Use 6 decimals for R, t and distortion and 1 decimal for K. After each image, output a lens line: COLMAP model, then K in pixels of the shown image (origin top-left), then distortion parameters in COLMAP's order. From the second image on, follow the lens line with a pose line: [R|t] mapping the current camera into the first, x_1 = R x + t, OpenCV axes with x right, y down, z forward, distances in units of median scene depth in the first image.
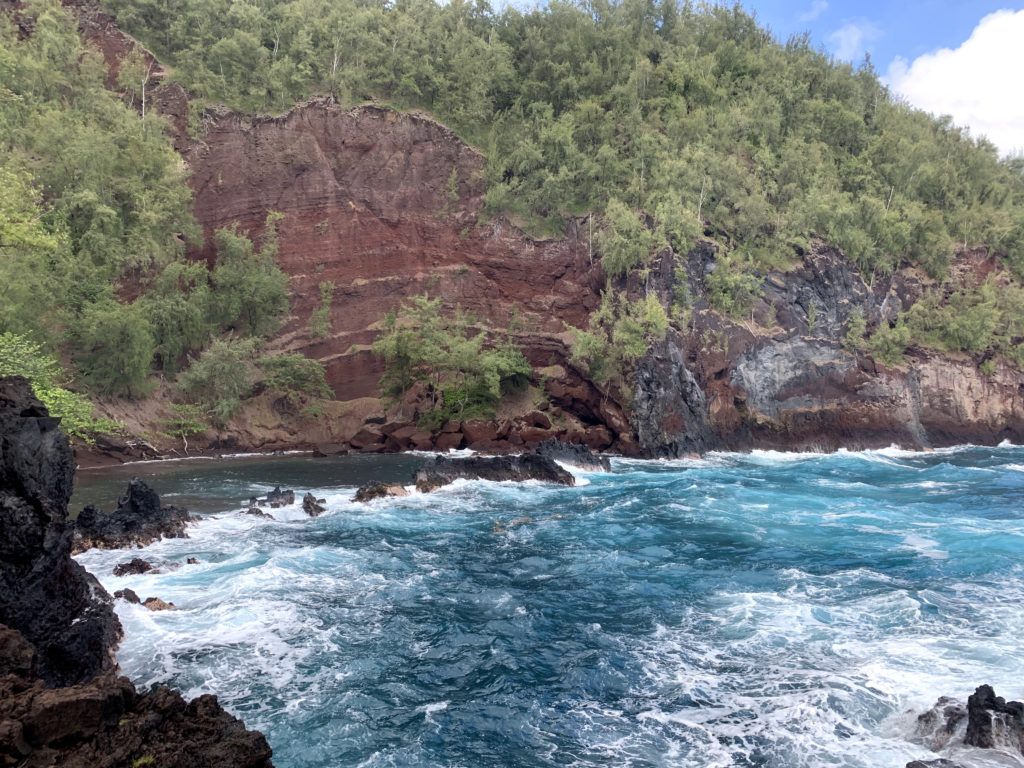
lens RADIAL K [[790.6, 0, 512.0], [0, 790.6, 384.0], [0, 0, 1]] dist [0.000410, 0.004065]
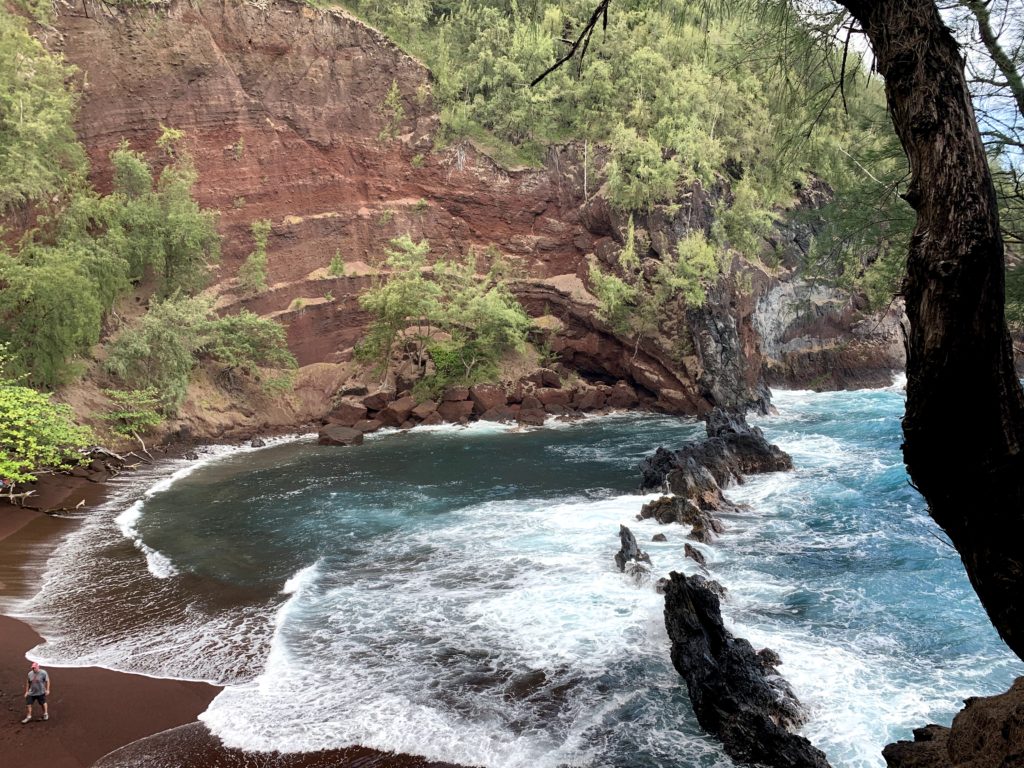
lens RADIAL K [[790.6, 0, 512.0], [0, 790.6, 384.0], [0, 0, 1]] dist [0.000410, 0.004065]
pose [[0.953455, -0.065481, 0.294341, -0.262377], [0.041529, 0.995351, 0.086906, -0.026437], [-0.298663, -0.070637, 0.951741, 0.172833]]
